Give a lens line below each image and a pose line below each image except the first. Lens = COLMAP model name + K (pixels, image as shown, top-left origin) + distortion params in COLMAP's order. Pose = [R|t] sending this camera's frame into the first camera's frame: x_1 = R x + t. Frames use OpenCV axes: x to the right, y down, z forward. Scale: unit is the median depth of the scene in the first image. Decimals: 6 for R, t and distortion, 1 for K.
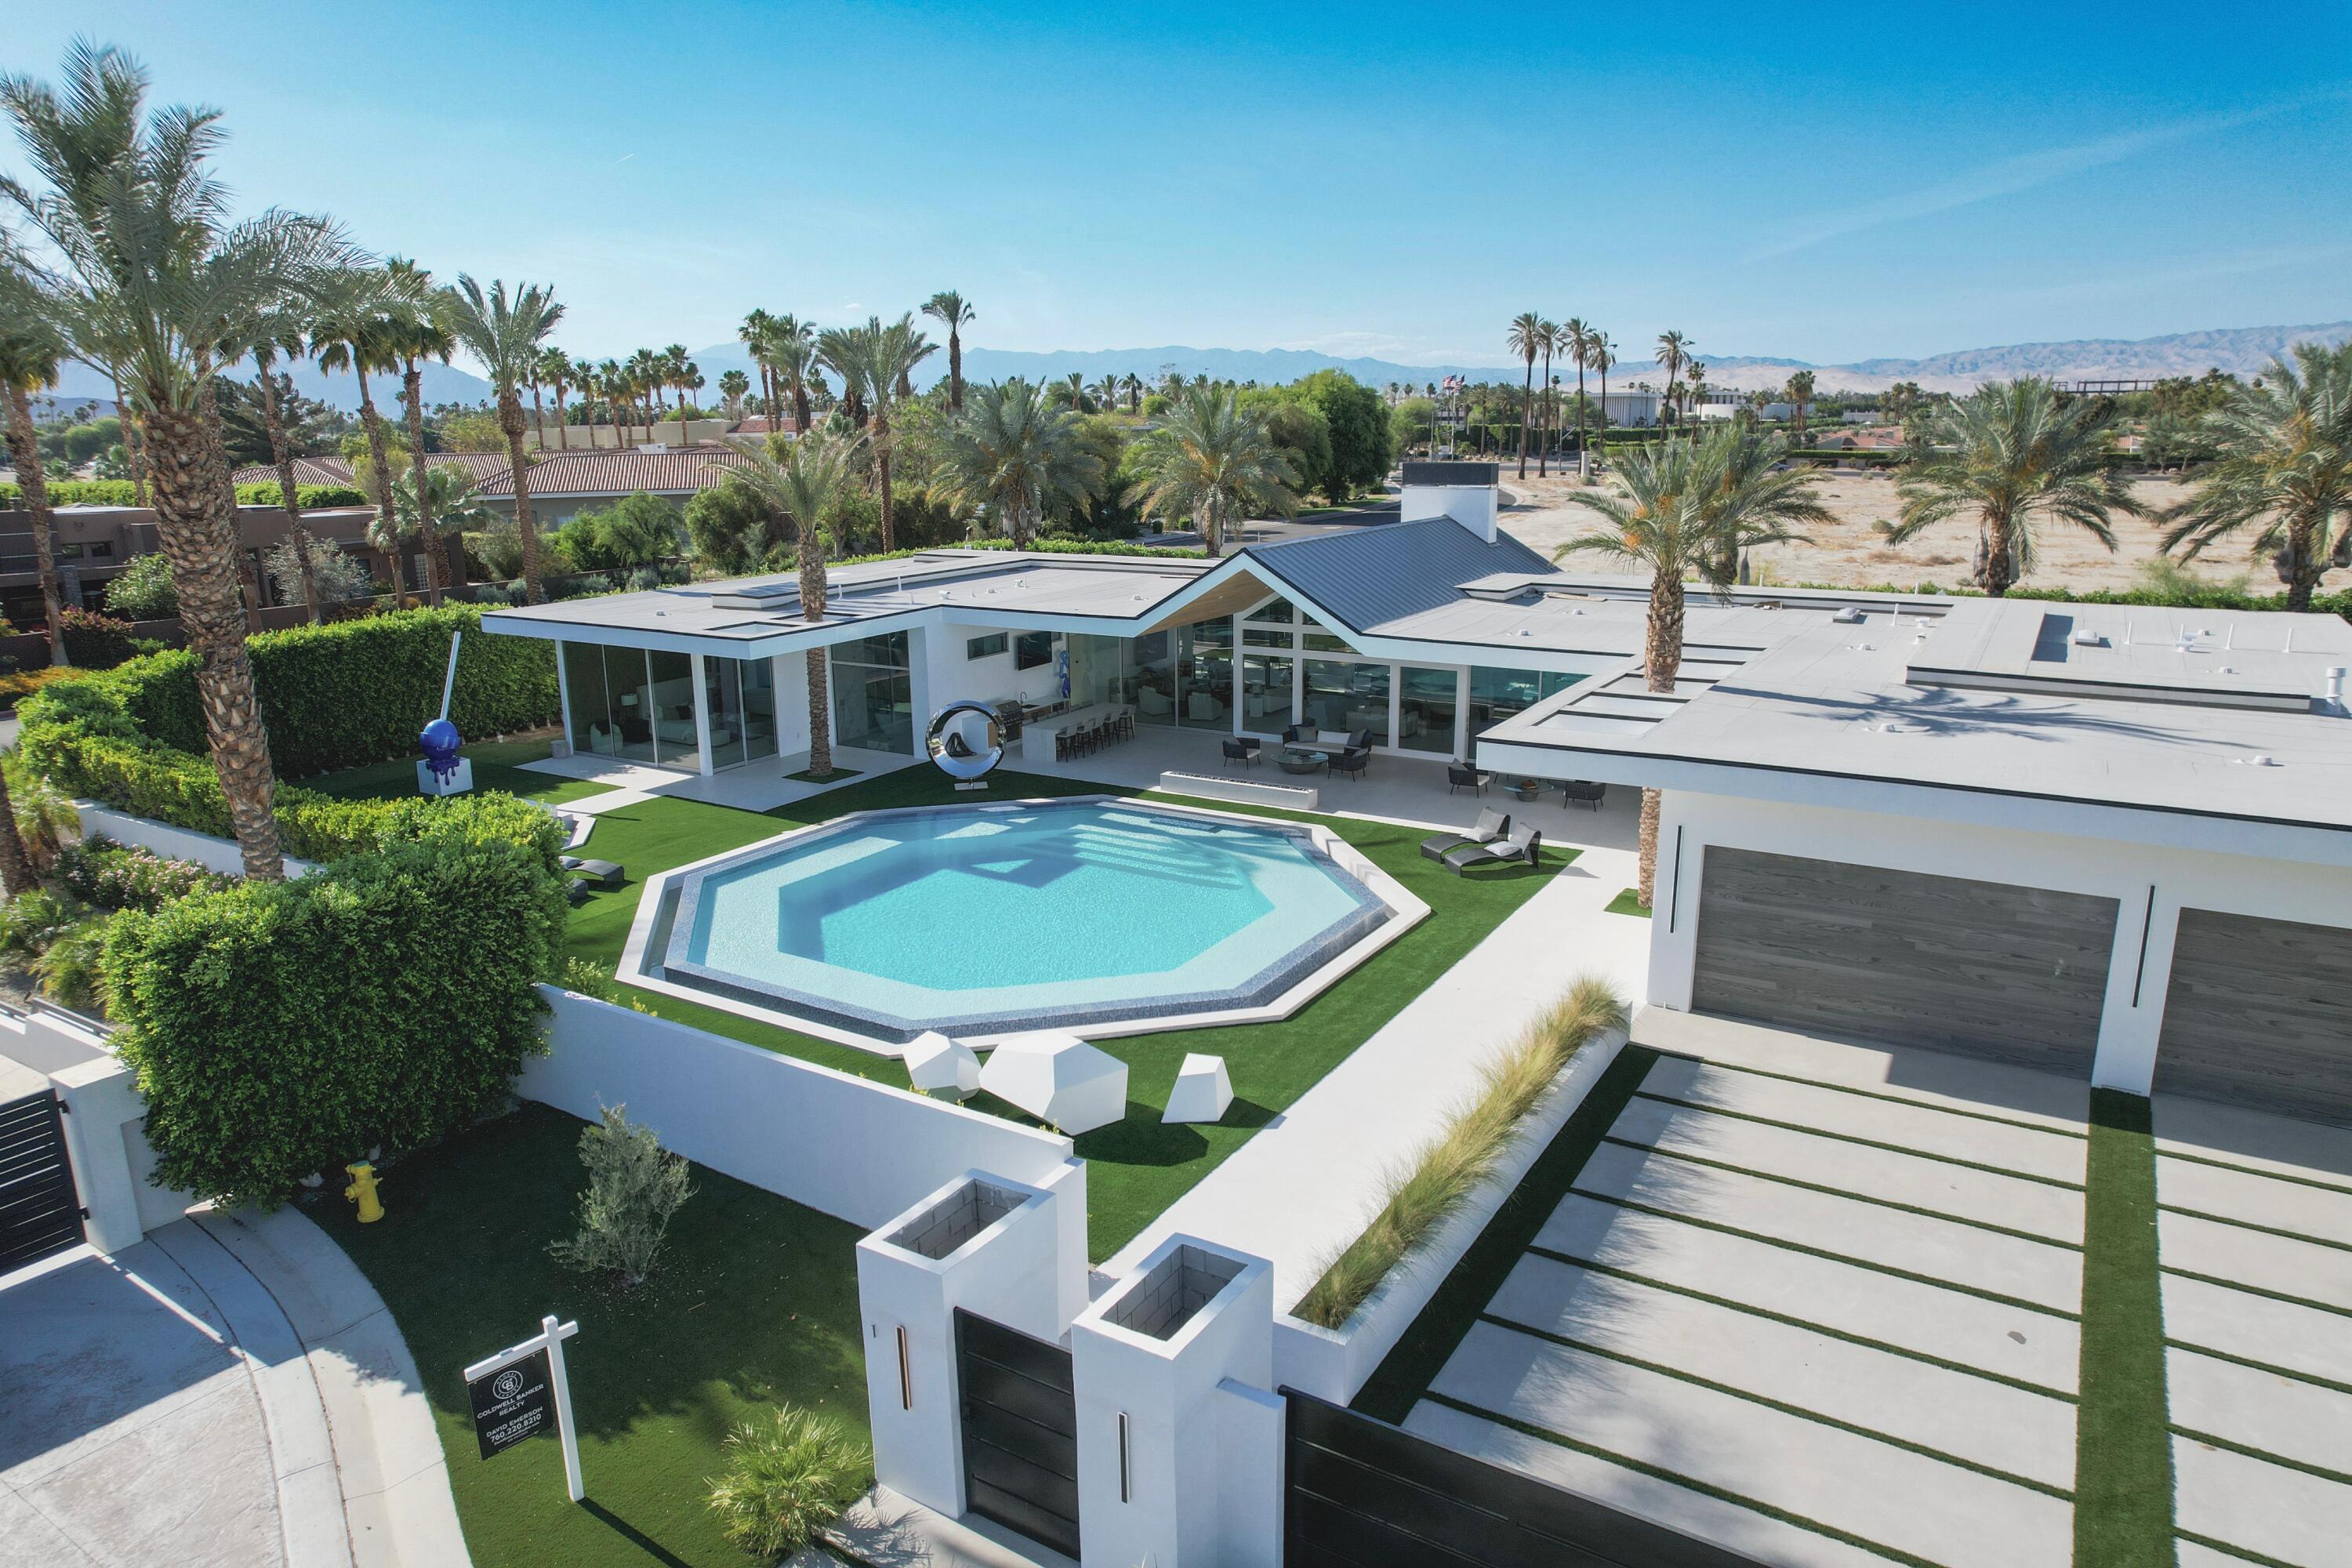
lens RADIAL K [[1475.6, 0, 1176.0], [0, 1475.6, 784.0], [0, 0, 1]] dist [-0.081855, -0.000788]
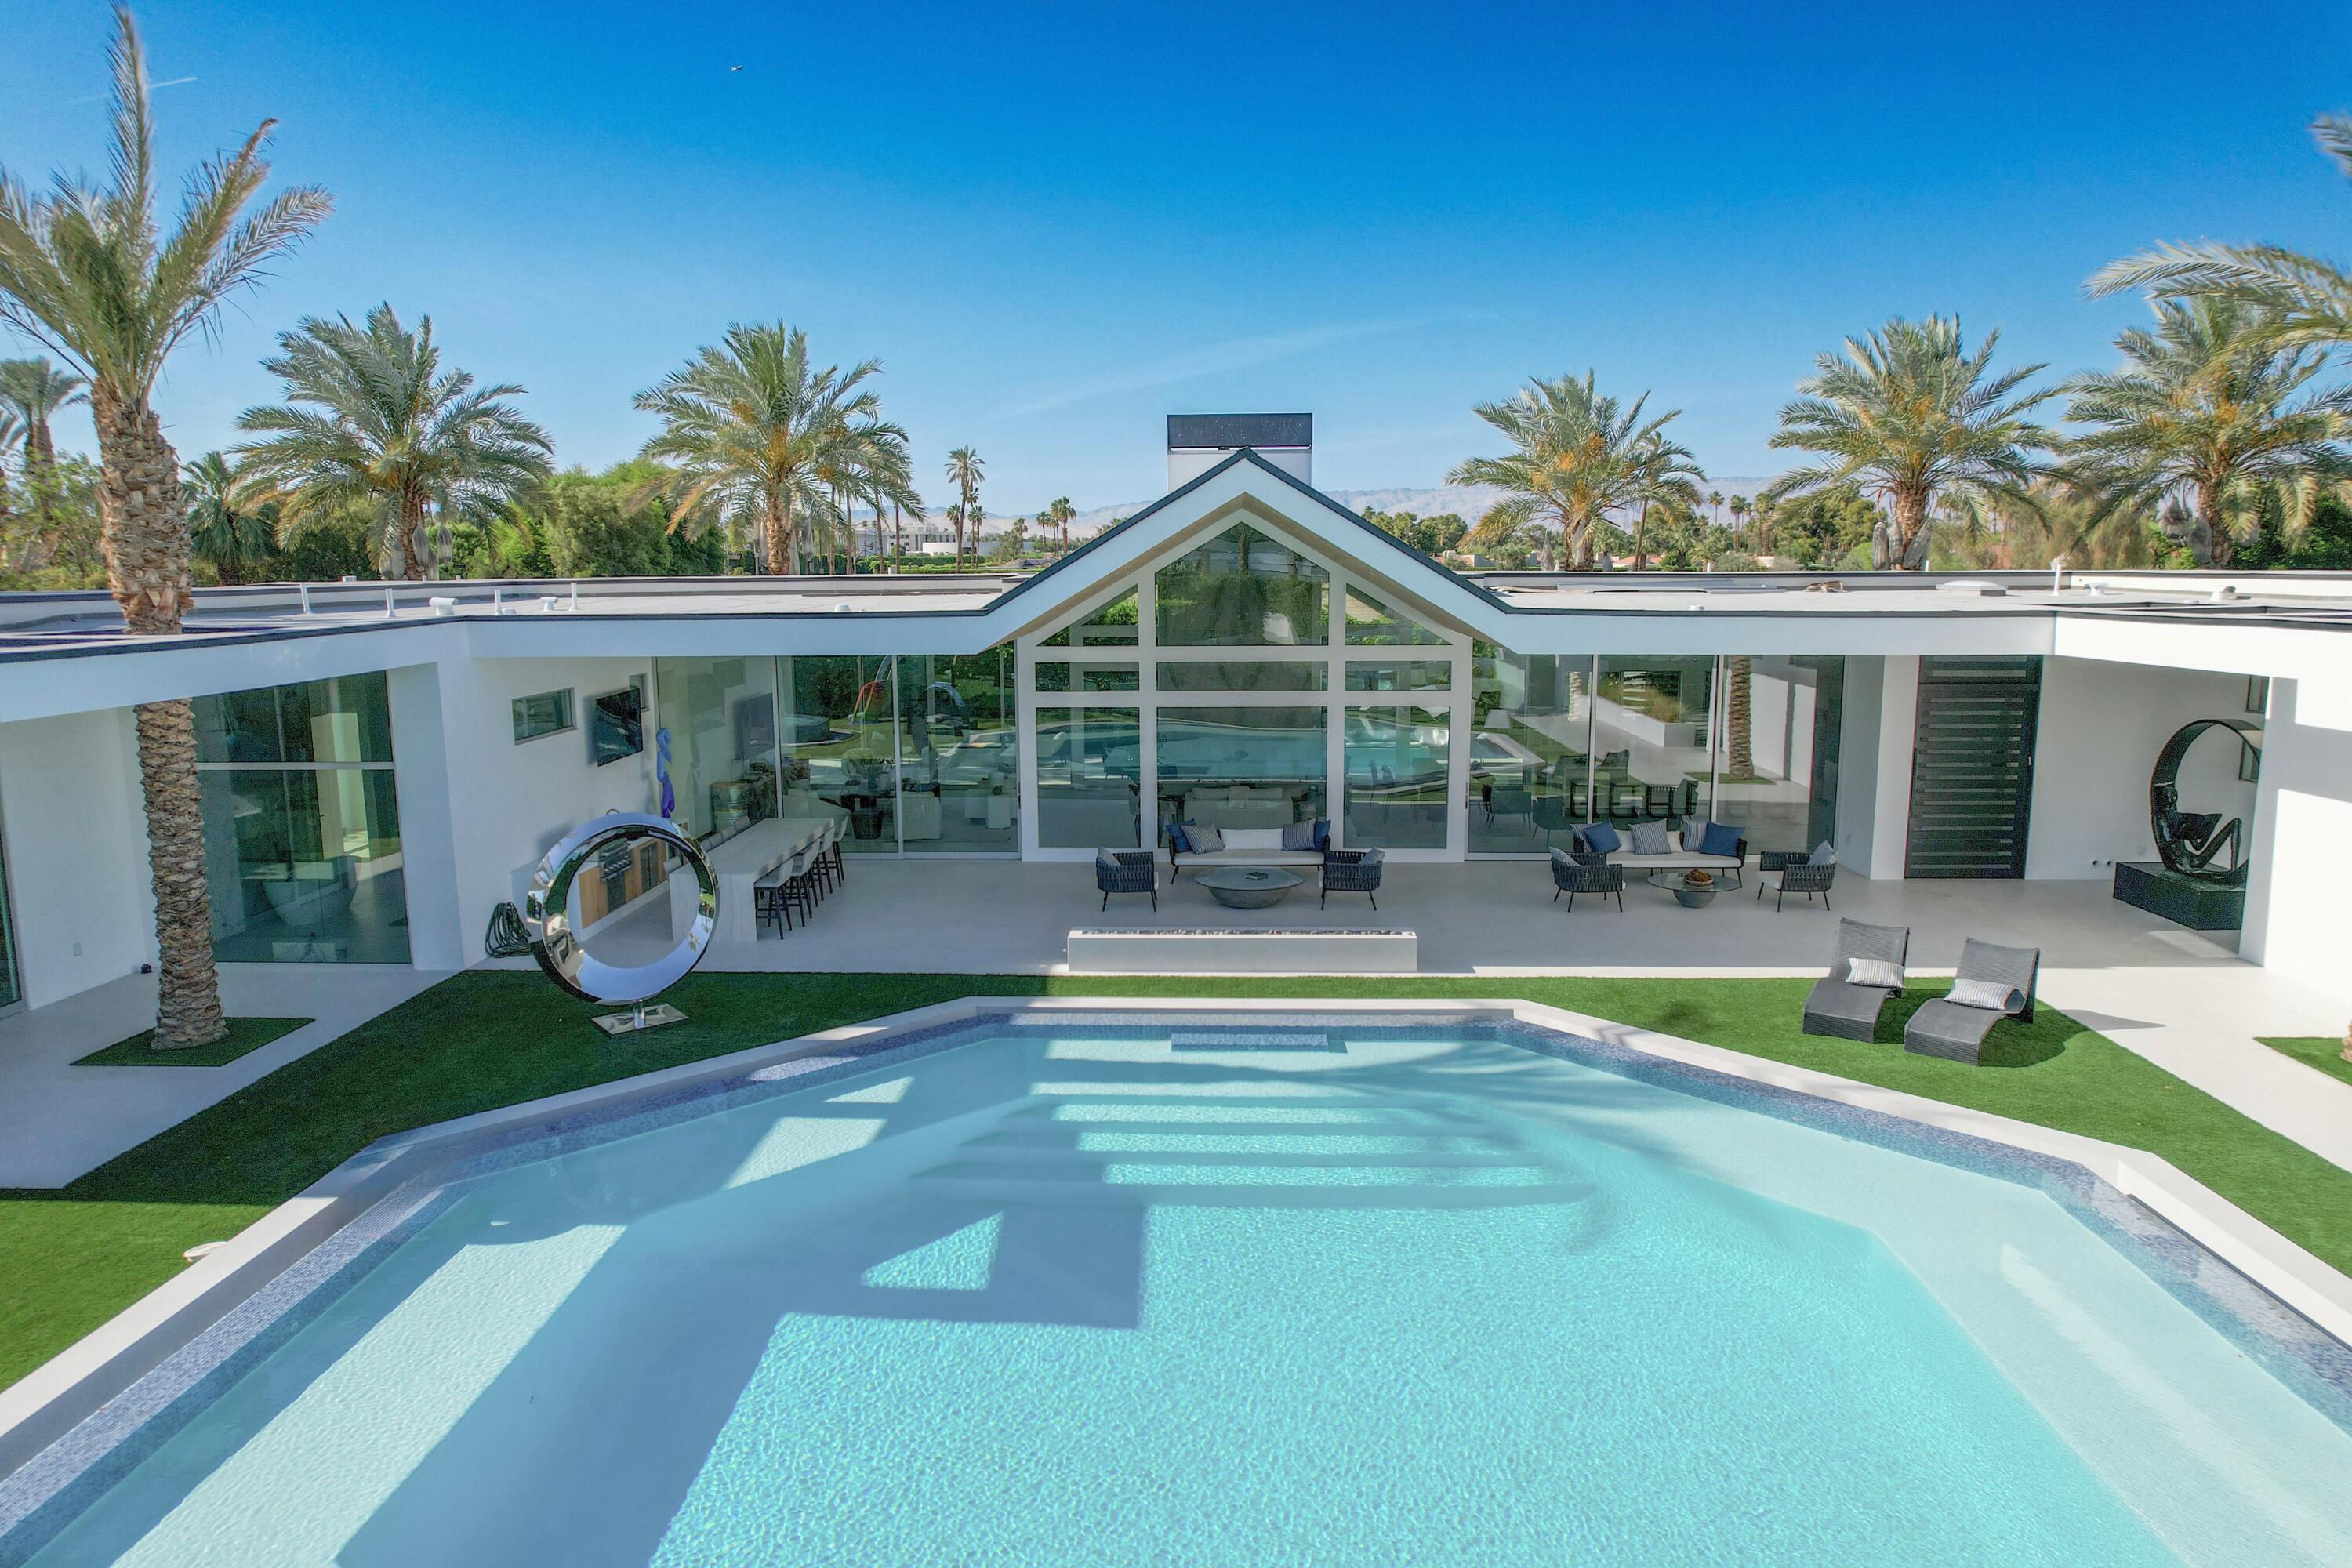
lens RADIAL K [[1434.3, 0, 1153.2], [0, 1434.3, 775.1], [0, 0, 1]] dist [-0.055289, -0.001670]
pose [[0.873662, -0.063609, 0.482358, -0.224034], [0.110926, 0.991348, -0.070182, -0.025255], [-0.473720, 0.114821, 0.873158, 0.646004]]
